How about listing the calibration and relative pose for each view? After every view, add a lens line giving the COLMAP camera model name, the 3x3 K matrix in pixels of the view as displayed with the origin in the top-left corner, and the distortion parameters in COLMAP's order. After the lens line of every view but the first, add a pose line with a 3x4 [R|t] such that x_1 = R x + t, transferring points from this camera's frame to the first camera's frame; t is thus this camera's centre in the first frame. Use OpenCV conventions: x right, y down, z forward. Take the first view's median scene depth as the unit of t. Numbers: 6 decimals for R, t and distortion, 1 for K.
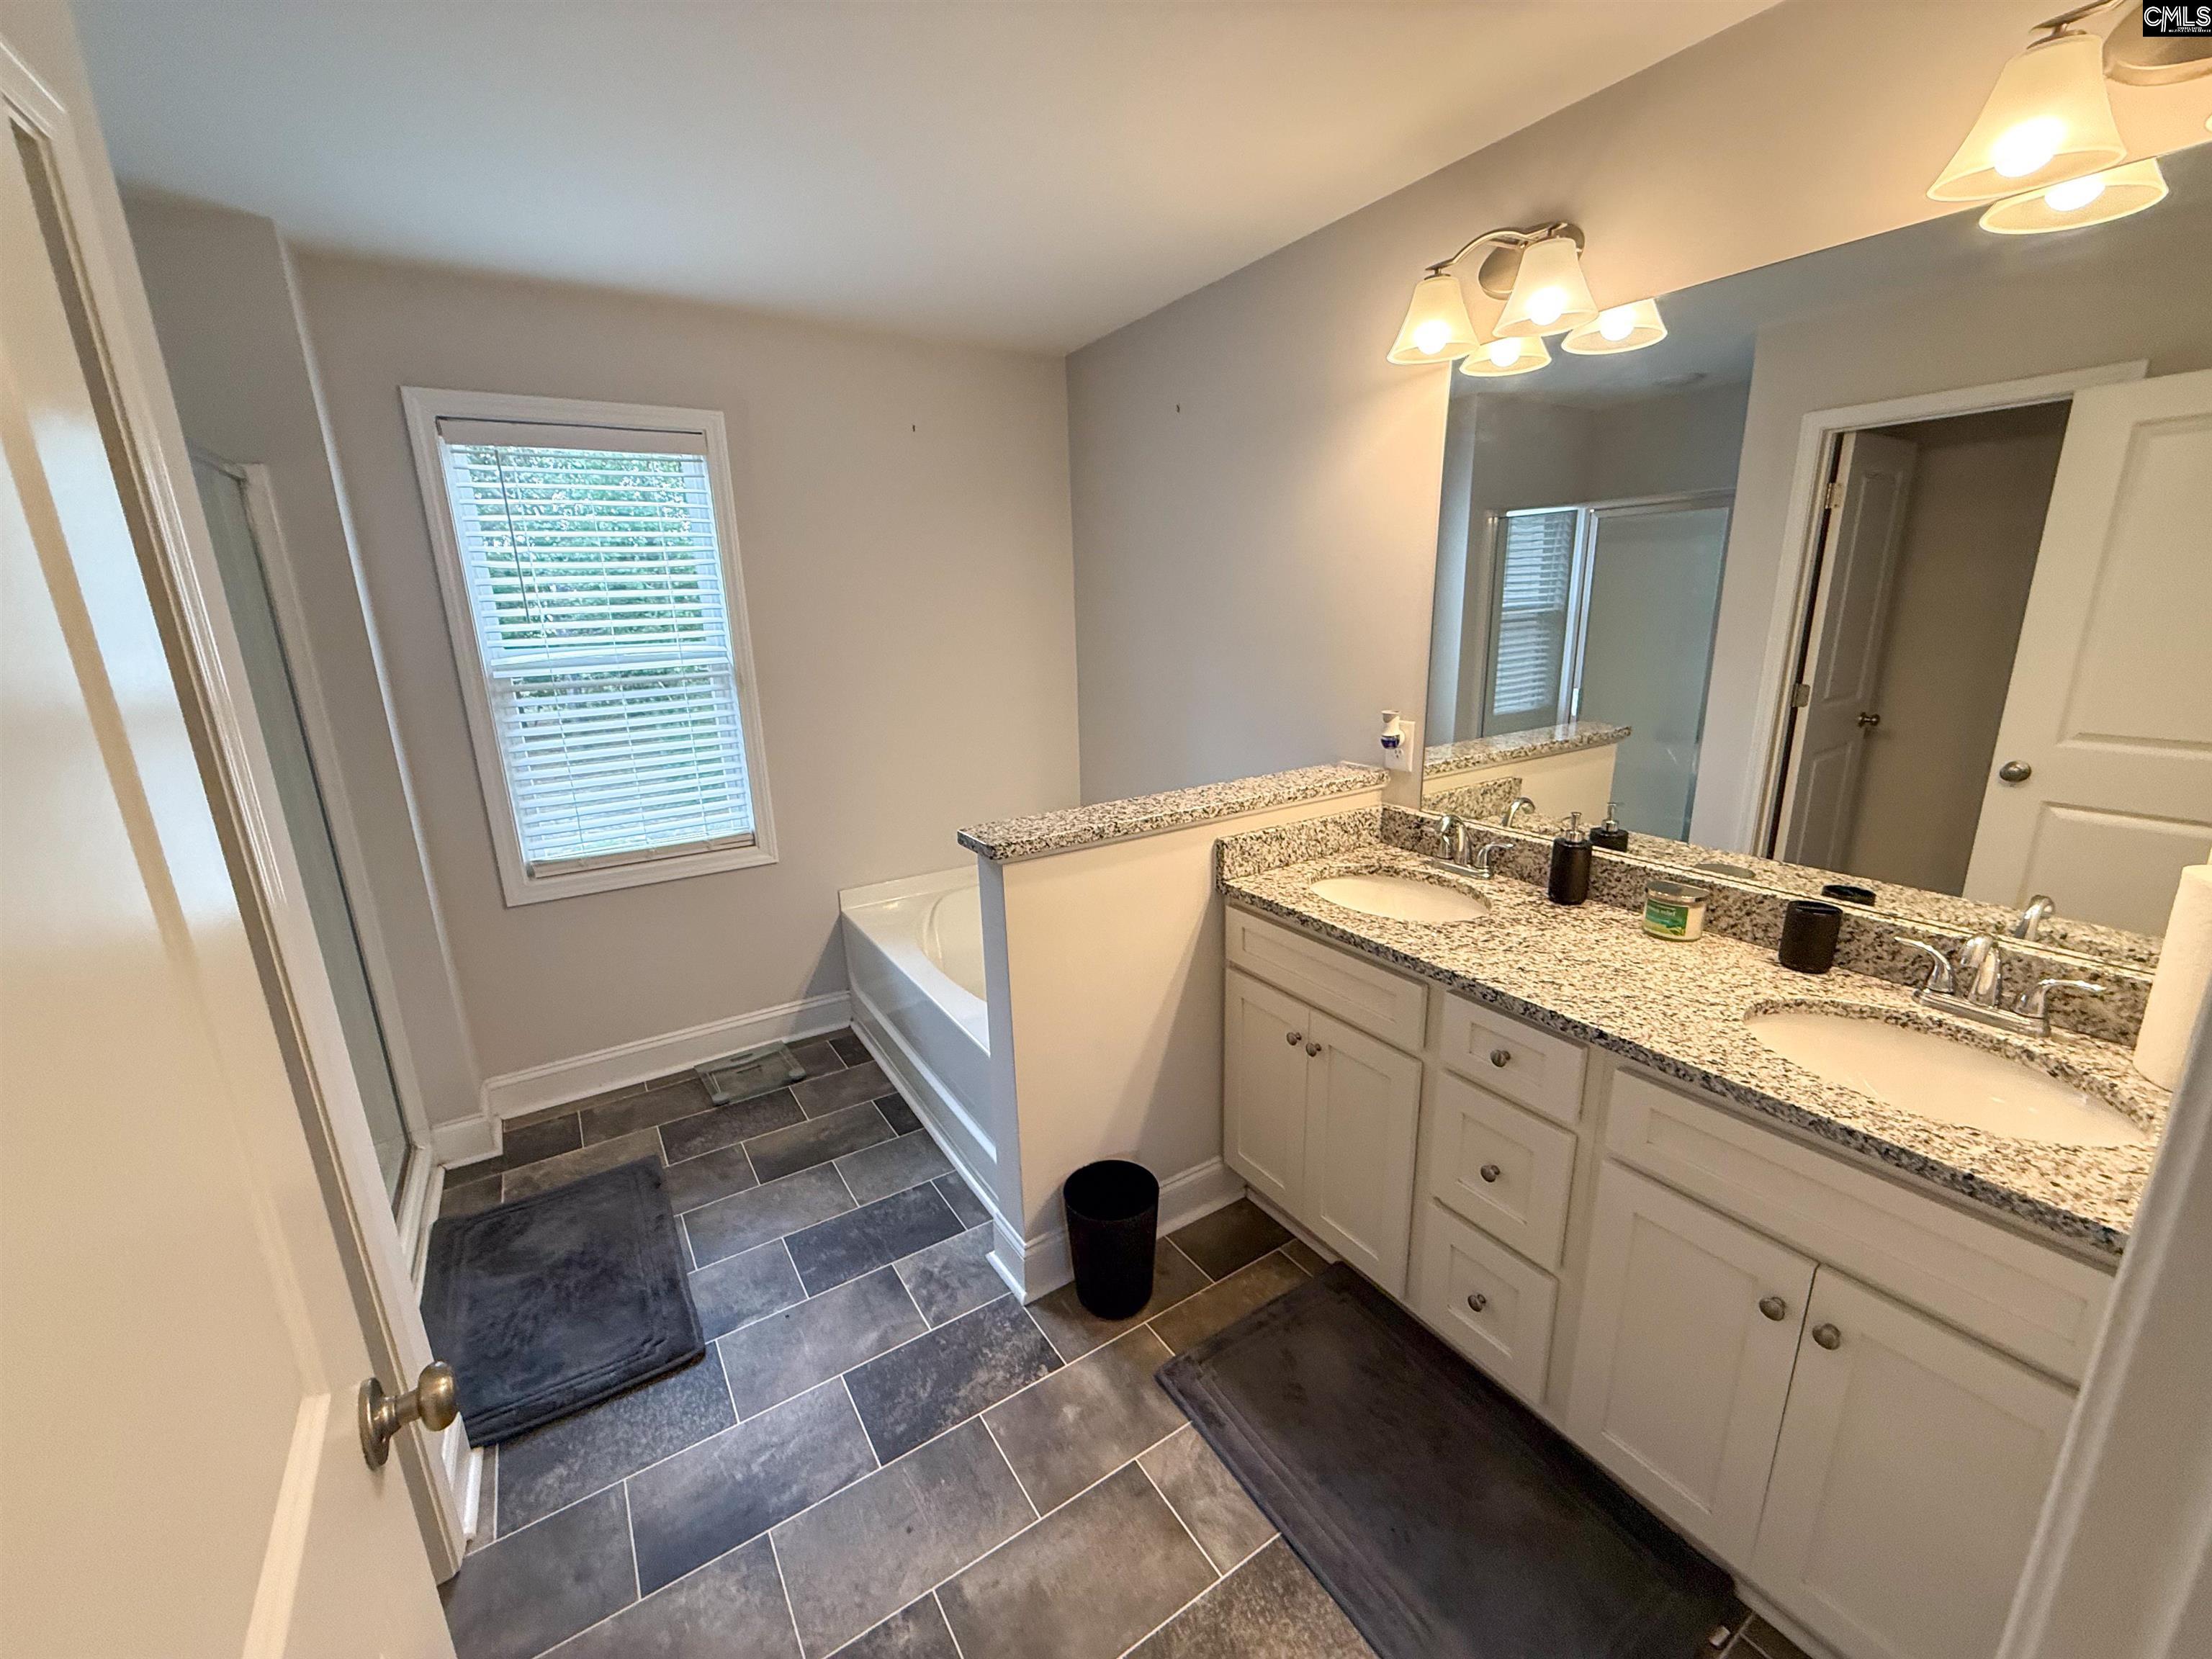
lens RADIAL K [[878.7, 0, 1106.5], [0, 878.7, 833.0], [0, 0, 1]] dist [-0.000257, -0.000328]
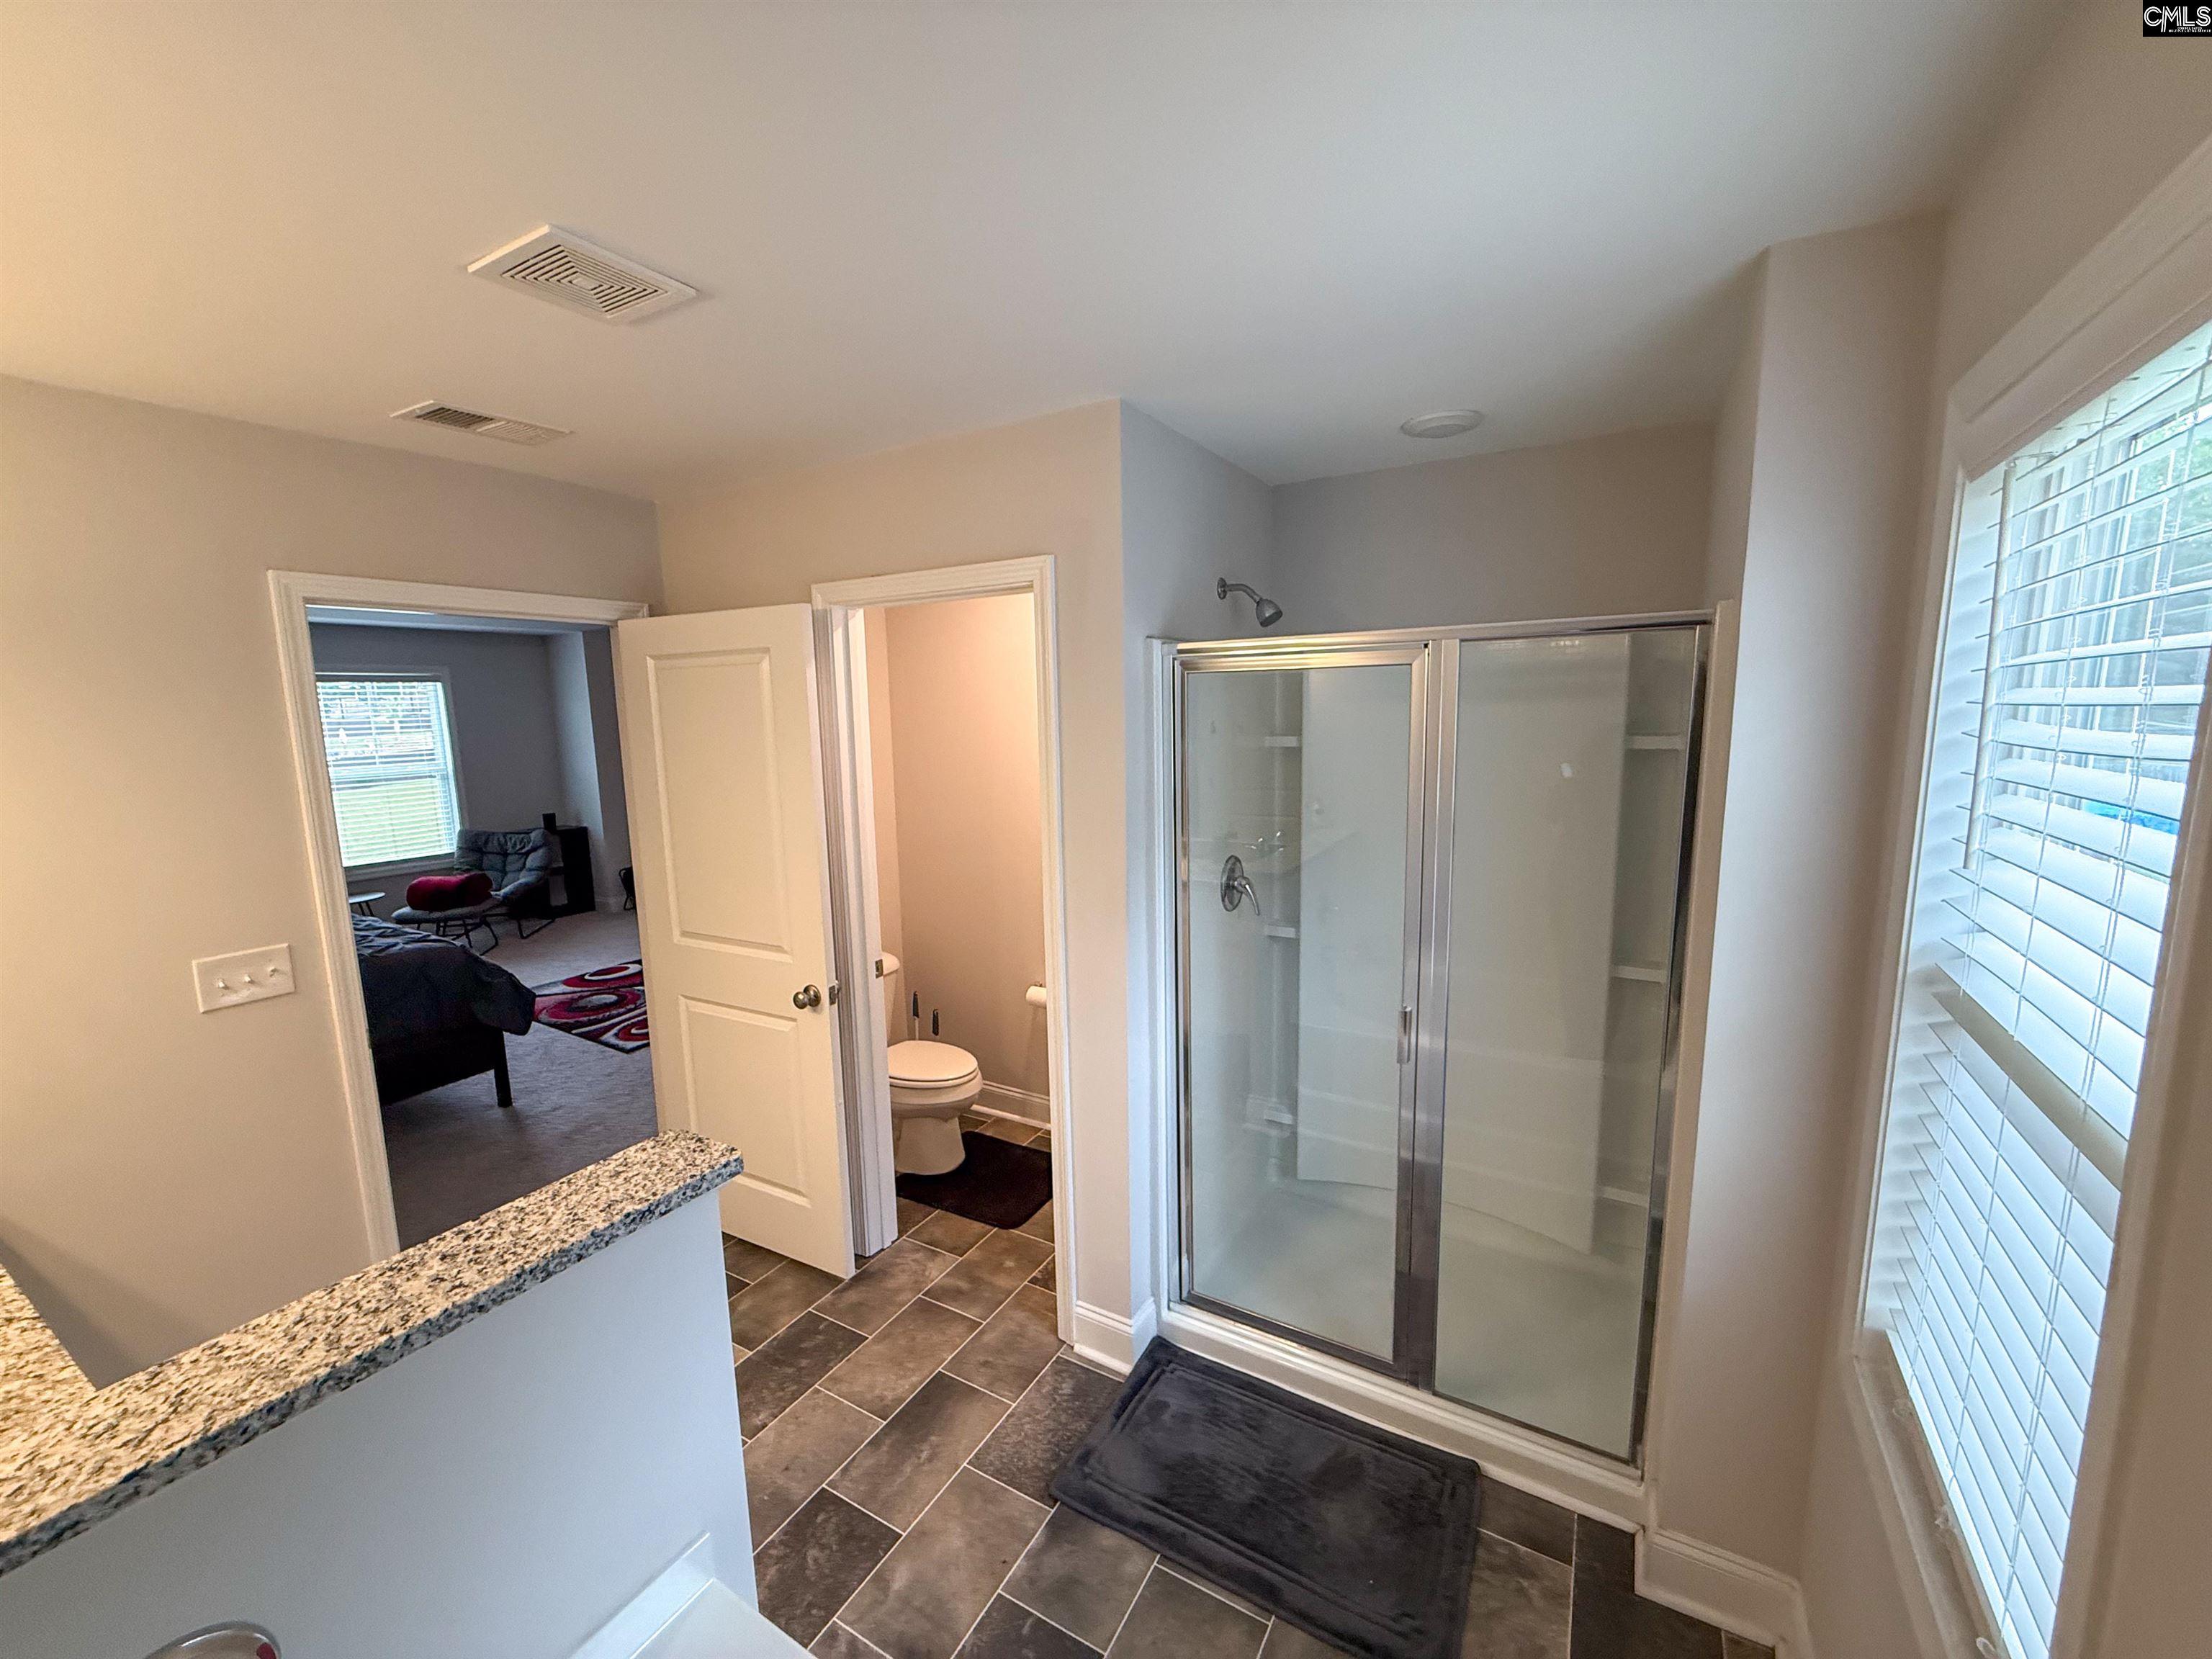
lens RADIAL K [[878.7, 0, 1099.7], [0, 878.7, 827.7], [0, 0, 1]] dist [-0.000257, -0.000328]
pose [[-0.893515, 0.108969, -0.435611, -0.158048], [-0.069732, 0.924666, 0.374339, -0.588385], [0.443586, 0.364853, -0.818604, 1.751501]]
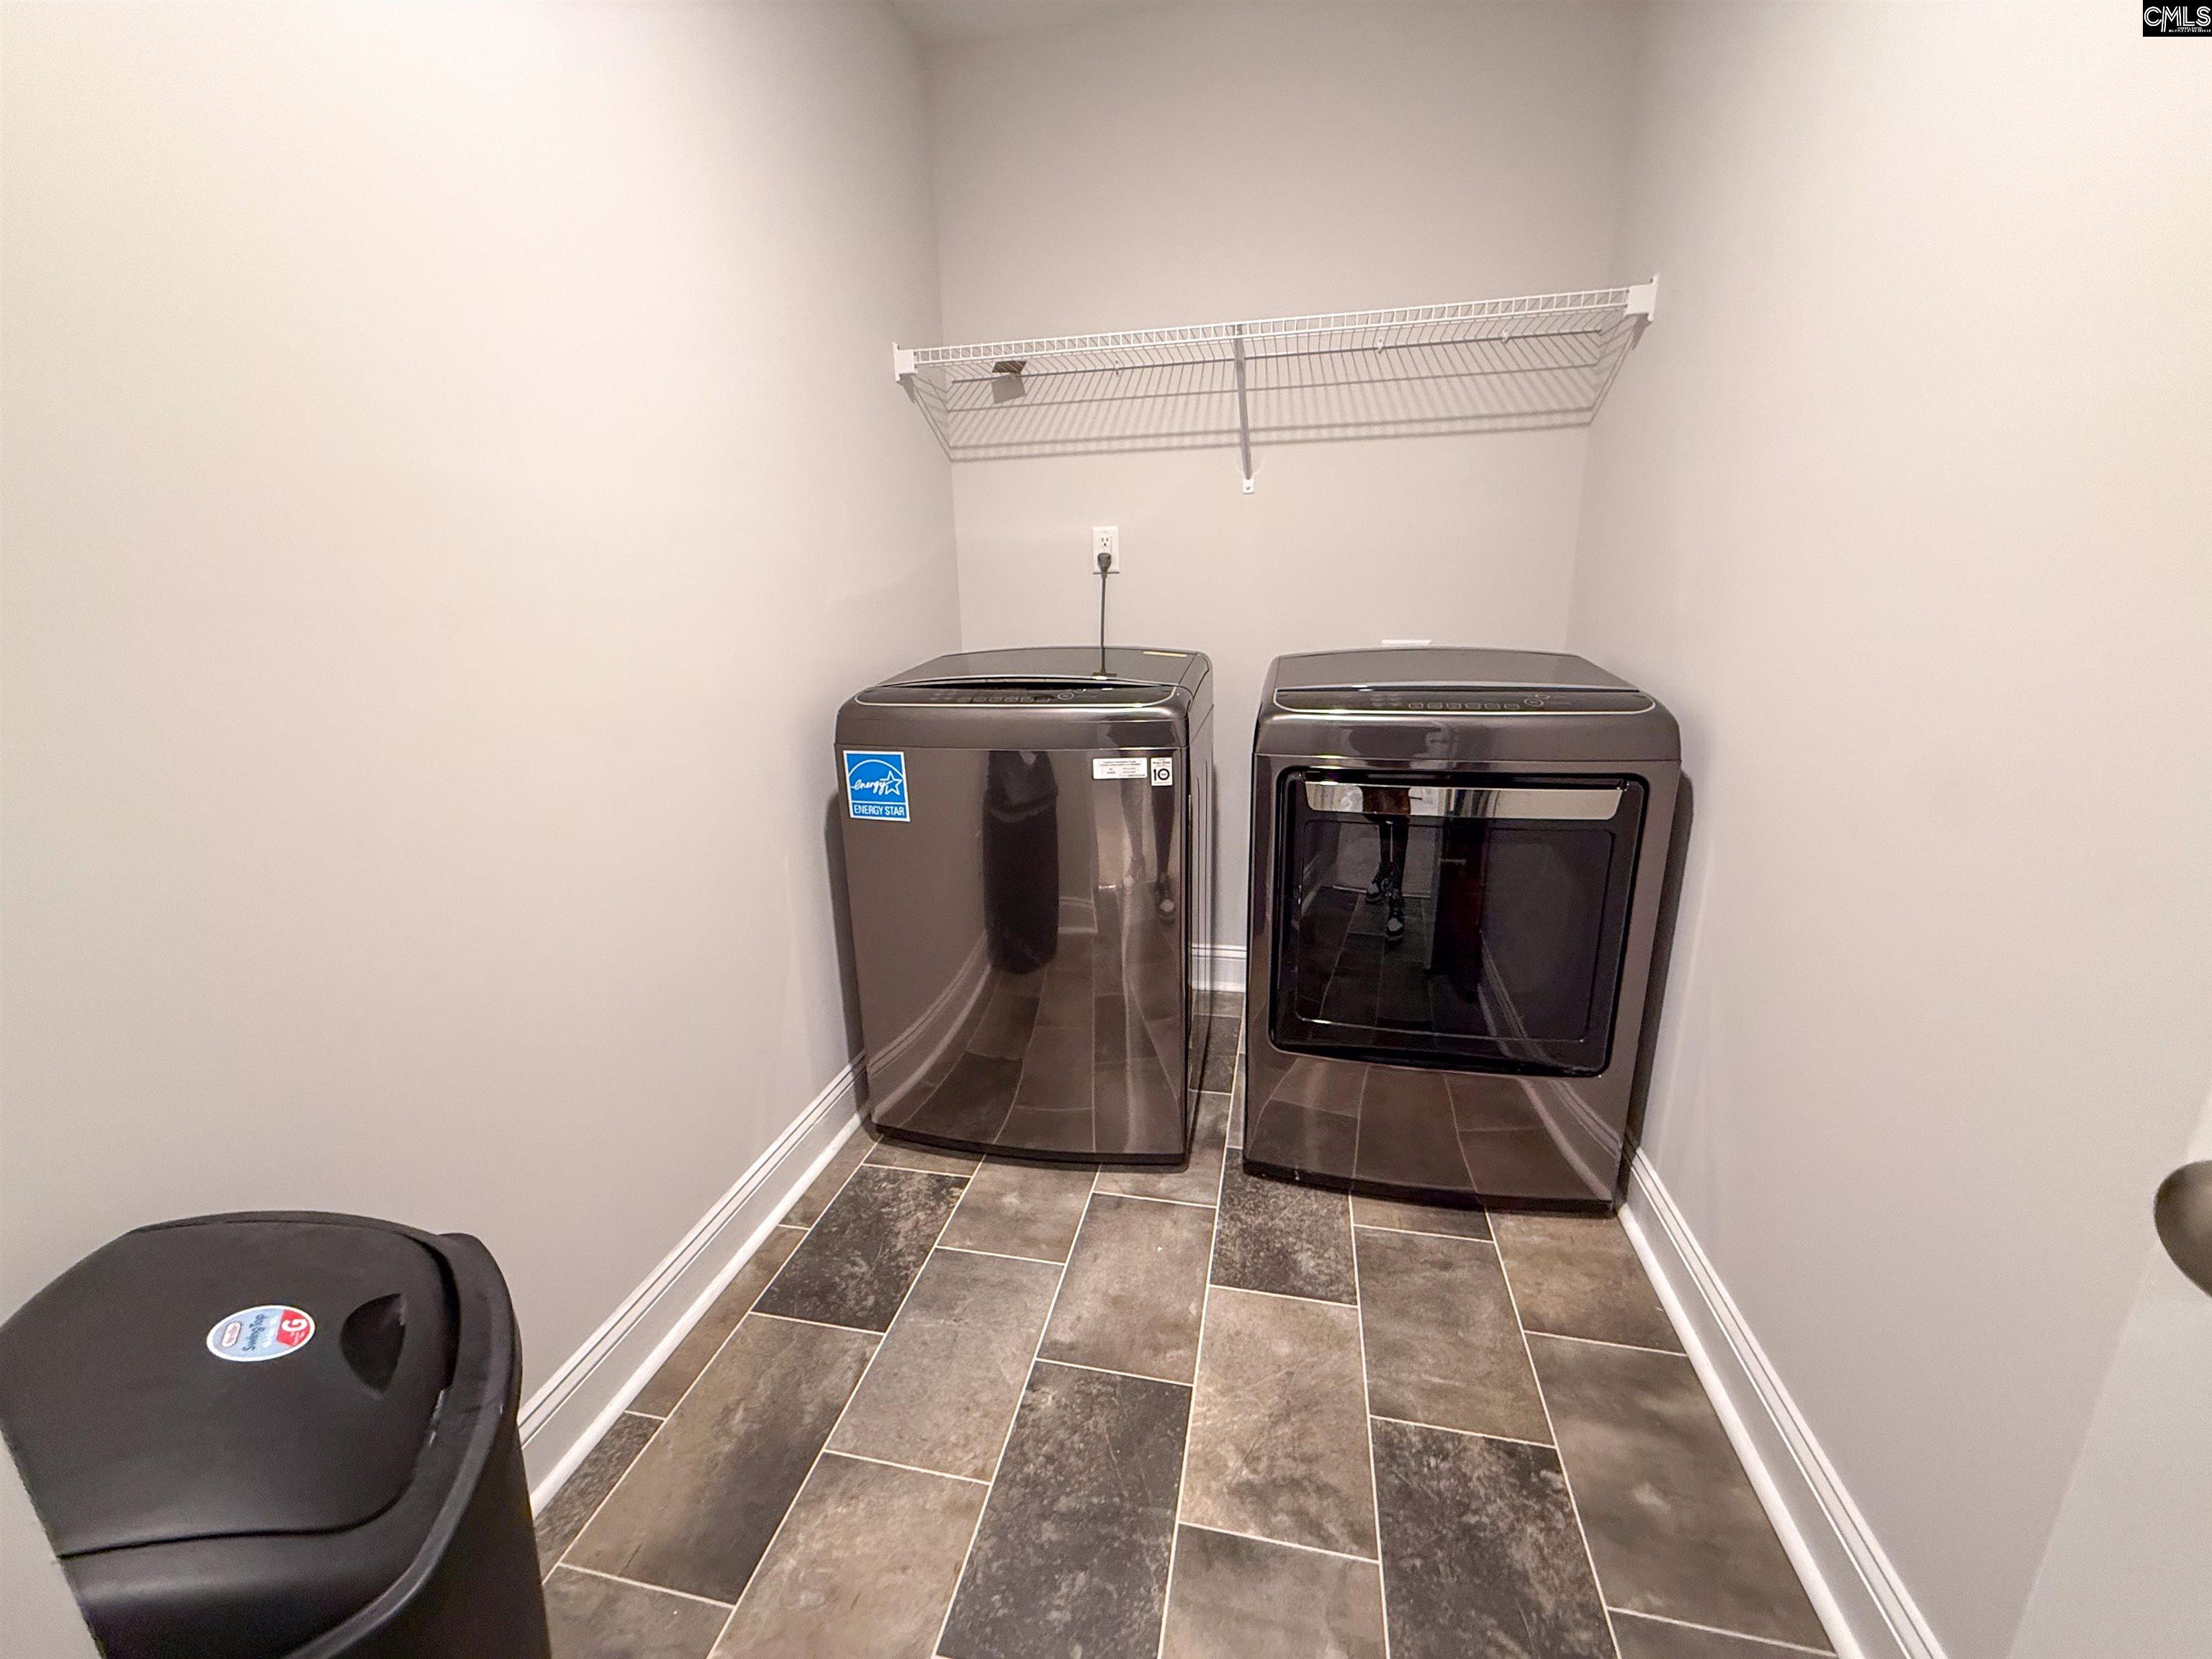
lens RADIAL K [[878.7, 0, 1106.2], [0, 878.7, 826.1], [0, 0, 1]] dist [-0.000257, -0.000328]
pose [[0.707592, -0.174252, 0.684799, -0.580263], [0.180568, 0.981531, 0.063180, 0.200720], [-0.683161, 0.078947, 0.725988, 0.167649]]
